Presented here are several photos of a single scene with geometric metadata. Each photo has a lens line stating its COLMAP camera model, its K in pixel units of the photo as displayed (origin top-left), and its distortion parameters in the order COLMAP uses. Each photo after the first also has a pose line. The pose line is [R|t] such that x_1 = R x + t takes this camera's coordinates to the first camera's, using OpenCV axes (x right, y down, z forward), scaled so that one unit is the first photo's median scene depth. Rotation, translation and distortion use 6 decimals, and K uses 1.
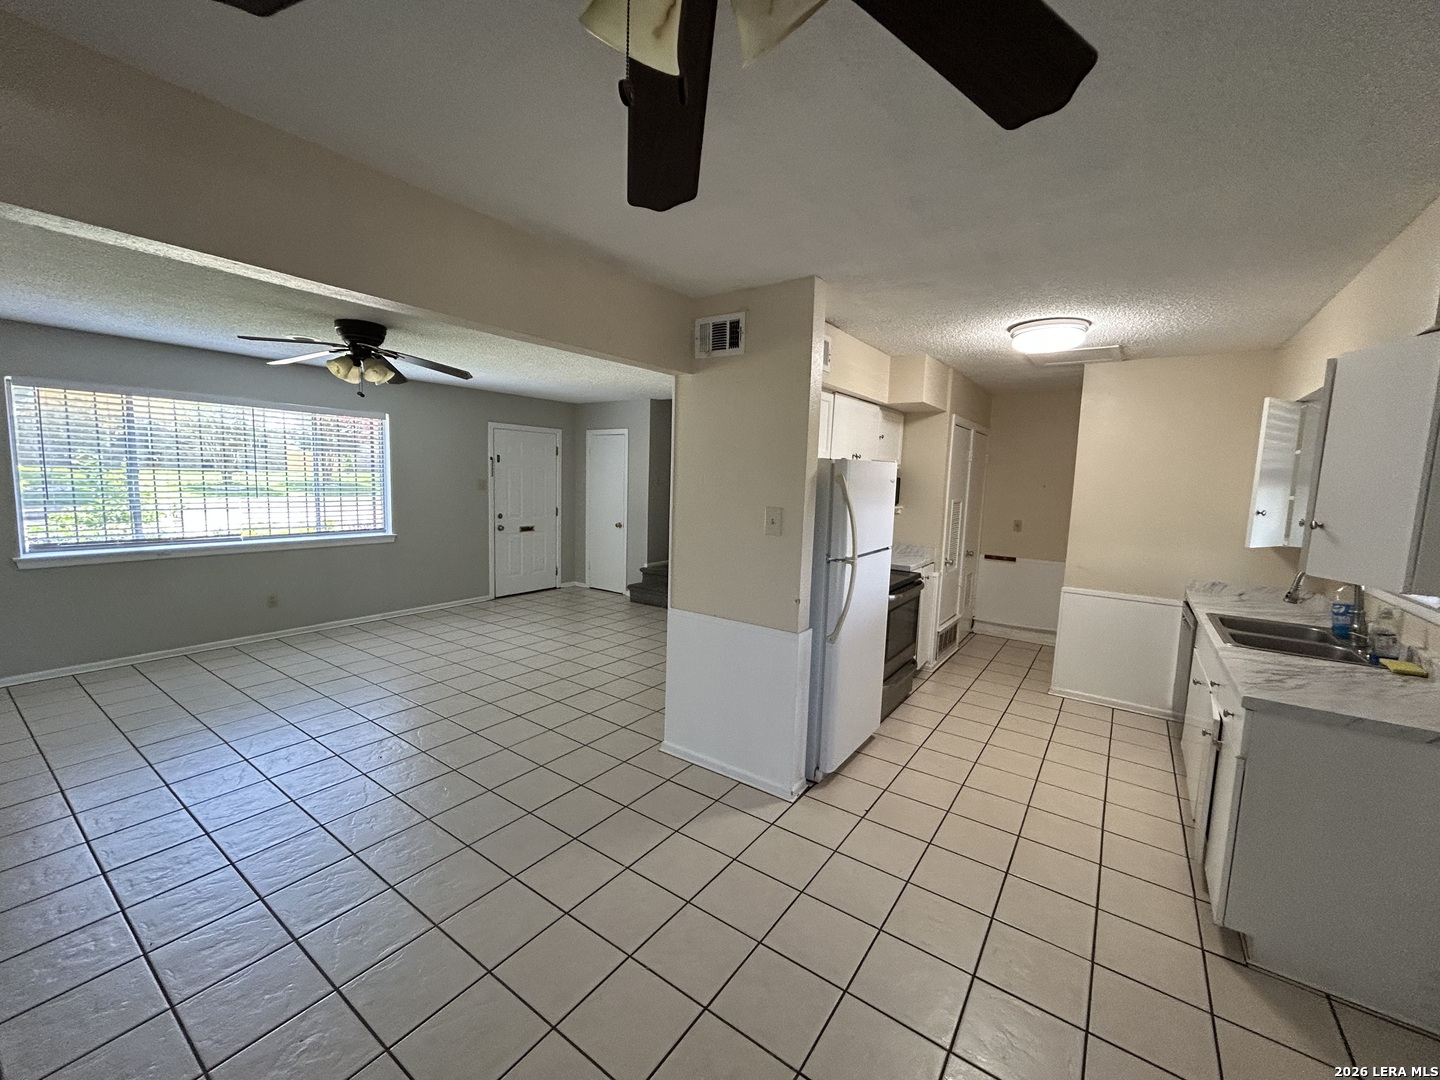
lens RADIAL K [[585.9, 0, 721.4], [0, 585.9, 540.3], [0, 0, 1]] dist [0.004237, -0.000237]
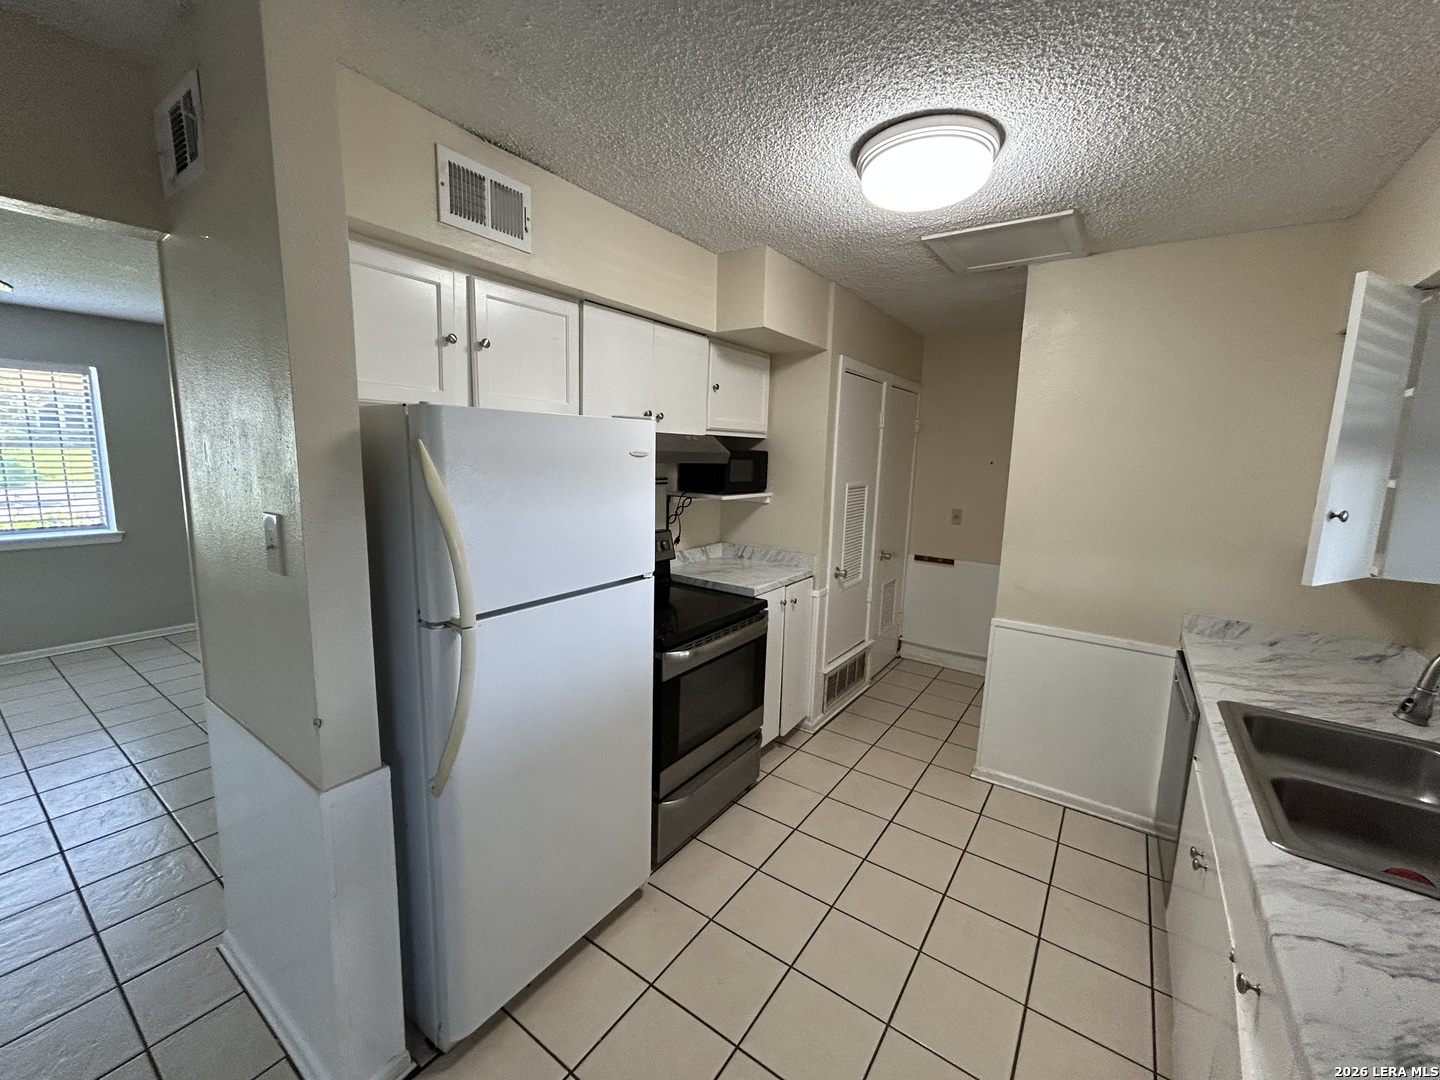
lens RADIAL K [[585.9, 0, 716.4], [0, 585.9, 542.4], [0, 0, 1]] dist [0.004237, -0.000237]
pose [[0.999972, -0.004525, -0.005910, 0.289345], [0.004764, 0.999145, 0.041078, -0.033743], [0.005719, -0.041105, 0.999138, 0.363924]]
